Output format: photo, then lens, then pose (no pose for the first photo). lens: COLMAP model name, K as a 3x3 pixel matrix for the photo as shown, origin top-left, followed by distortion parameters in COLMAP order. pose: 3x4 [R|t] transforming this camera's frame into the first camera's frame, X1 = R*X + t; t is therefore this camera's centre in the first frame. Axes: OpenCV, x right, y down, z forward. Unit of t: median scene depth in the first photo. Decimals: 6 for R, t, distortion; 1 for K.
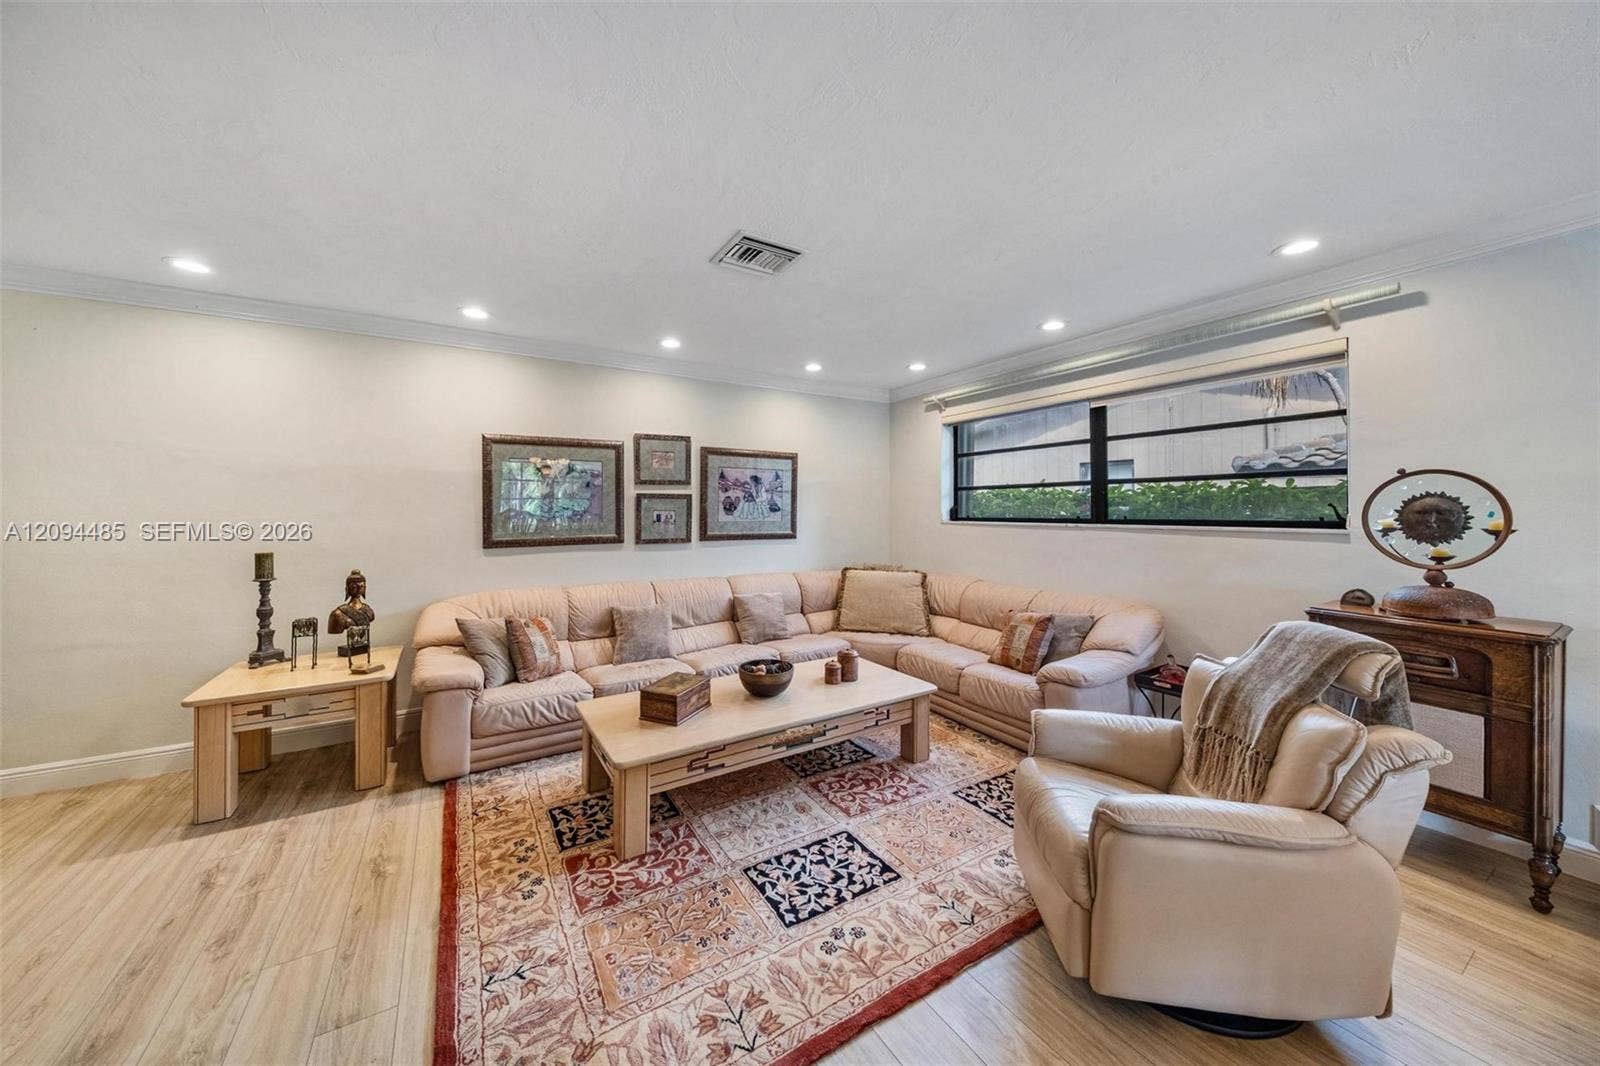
lens RADIAL K [[554.9, 0, 795.8], [0, 554.9, 509.6], [0, 0, 1]] dist [0.002504, -0.000013]
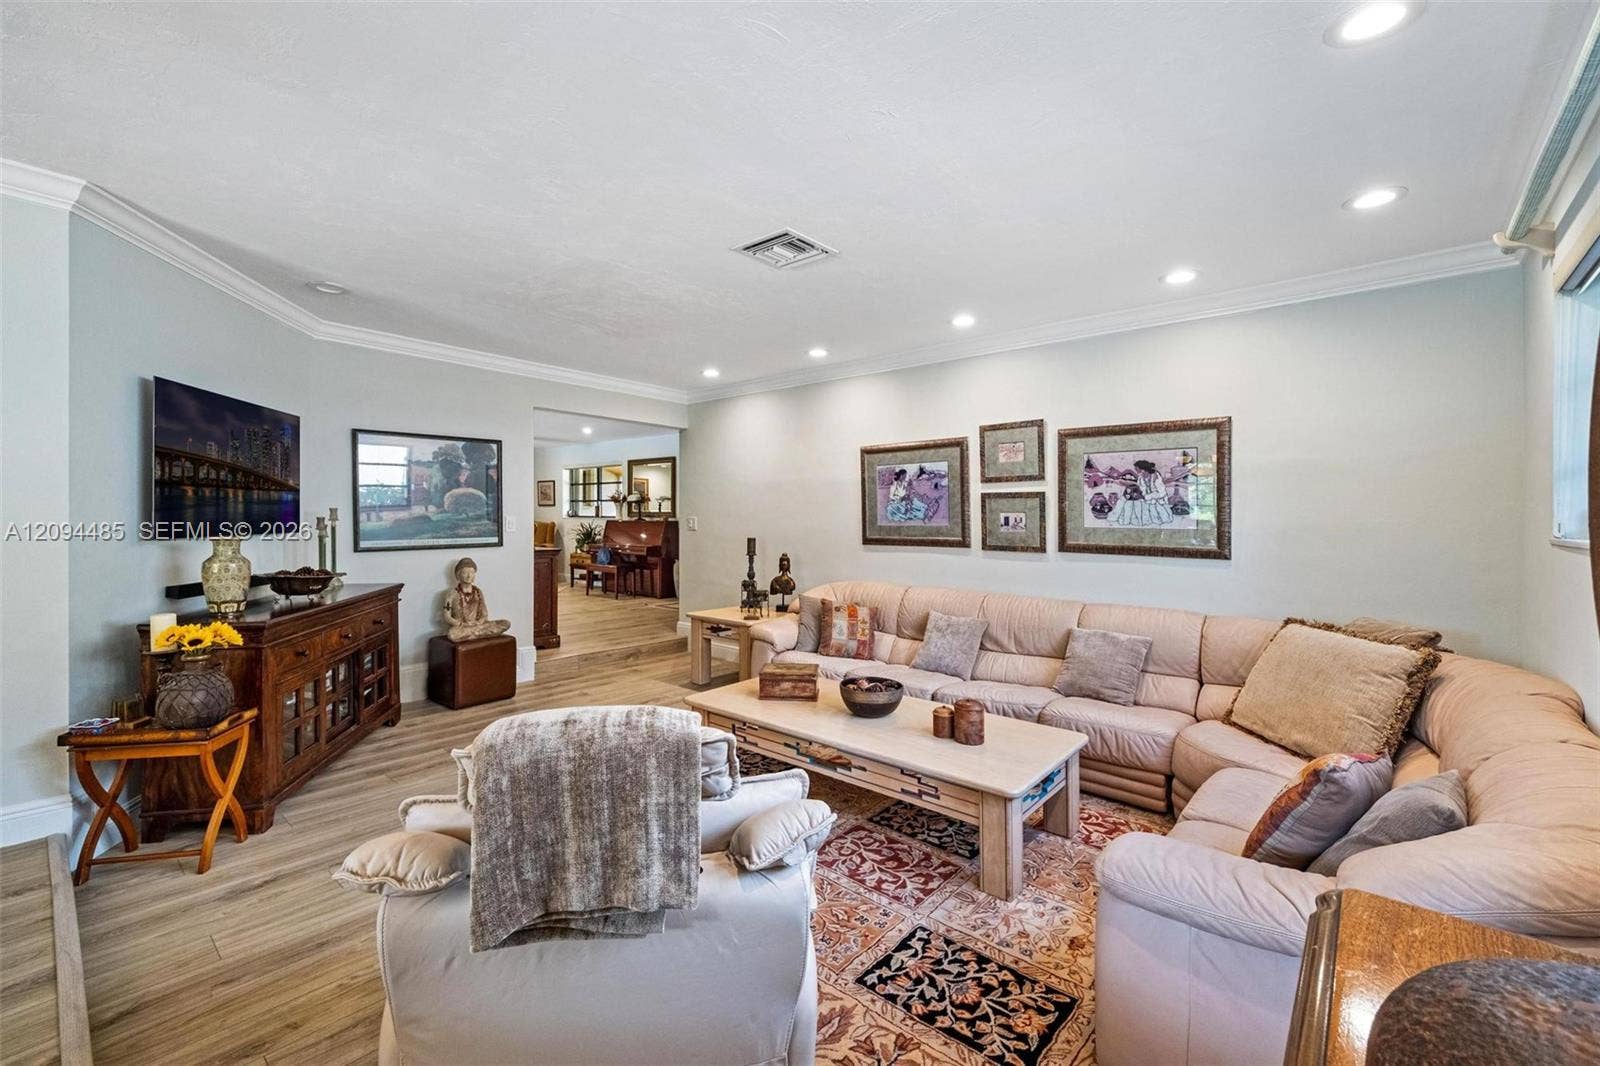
lens RADIAL K [[669.2, 0, 799.9], [0, 669.2, 519.7], [0, 0, 1]] dist [0.000104, -0.000209]
pose [[0.298089, 0.009043, -0.954495, 0.708440], [-0.006294, 0.999952, 0.007508, 0.008480], [0.954517, 0.003769, 0.298132, 0.433145]]
